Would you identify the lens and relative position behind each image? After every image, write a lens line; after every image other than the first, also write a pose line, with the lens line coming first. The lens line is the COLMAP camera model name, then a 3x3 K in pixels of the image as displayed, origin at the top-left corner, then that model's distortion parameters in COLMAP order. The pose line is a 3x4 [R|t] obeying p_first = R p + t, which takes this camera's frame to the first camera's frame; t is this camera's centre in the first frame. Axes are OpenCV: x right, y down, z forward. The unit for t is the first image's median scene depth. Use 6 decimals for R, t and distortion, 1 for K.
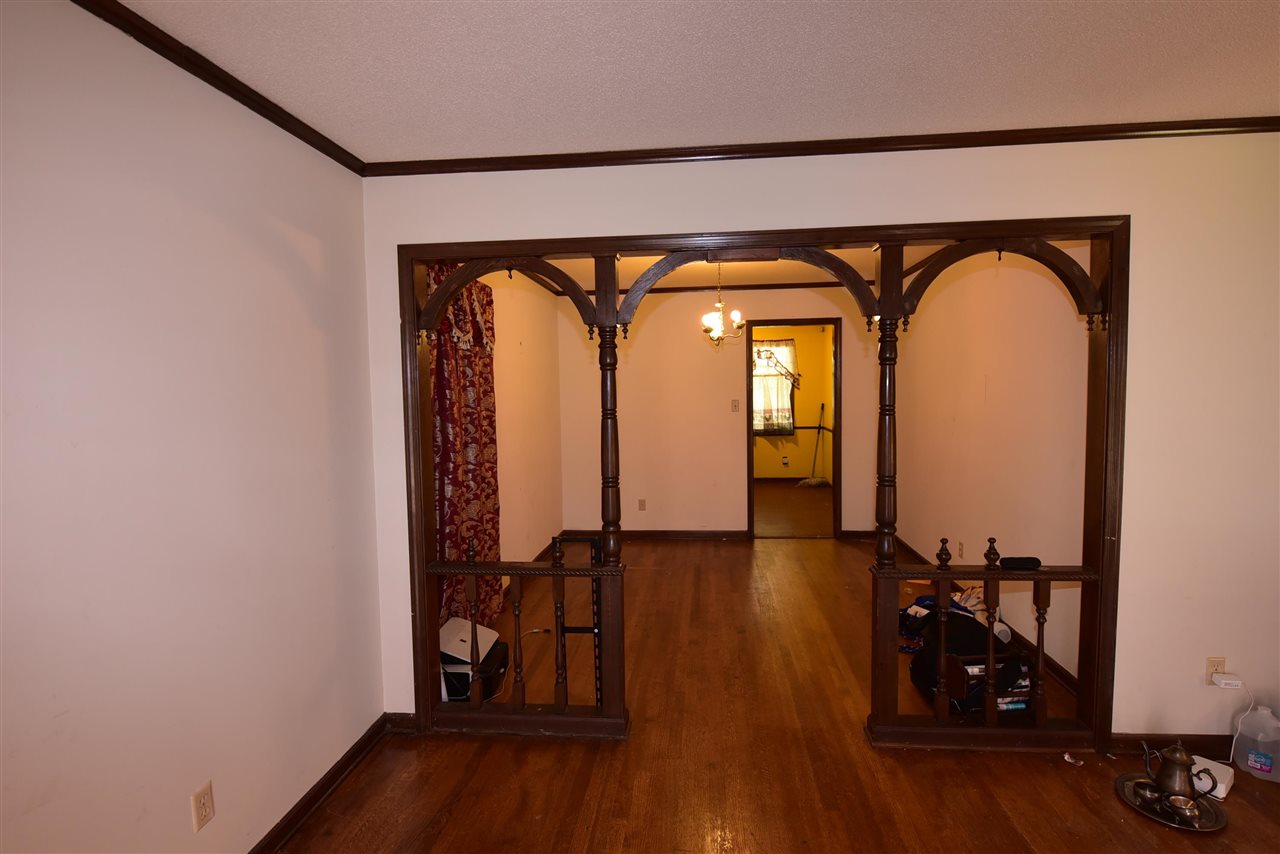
lens RADIAL K [[635.5, 0, 640.0], [0, 635.5, 427.0], [0, 0, 1]] dist [-0.000146, -0.000023]
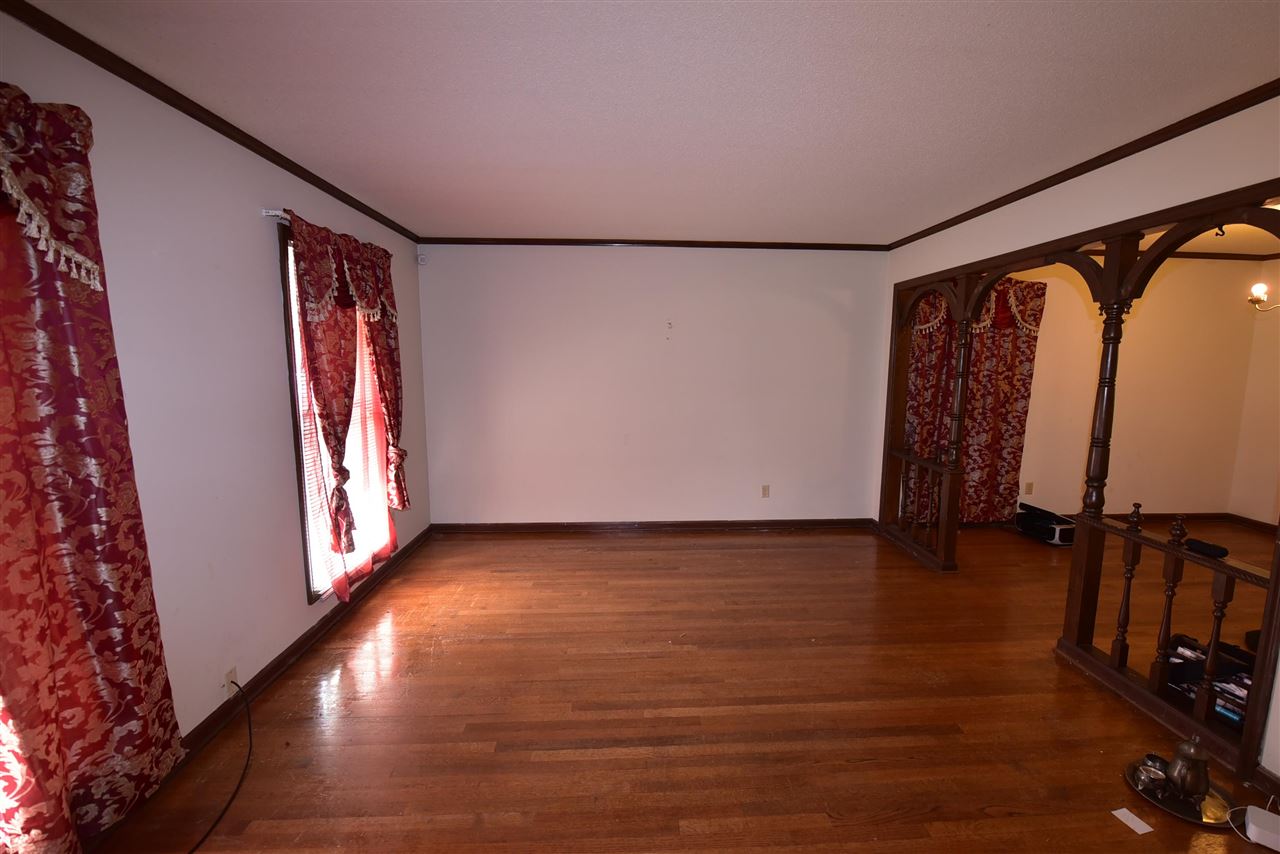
lens RADIAL K [[532.4, 0, 640.0], [0, 532.4, 427.0], [0, 0, 1]] dist [0.000007, -0.000028]
pose [[0.129797, 0.139662, -0.981655, 1.139568], [-0.066068, 0.989048, 0.131979, -0.016711], [0.989337, 0.047725, 0.137603, 0.026917]]
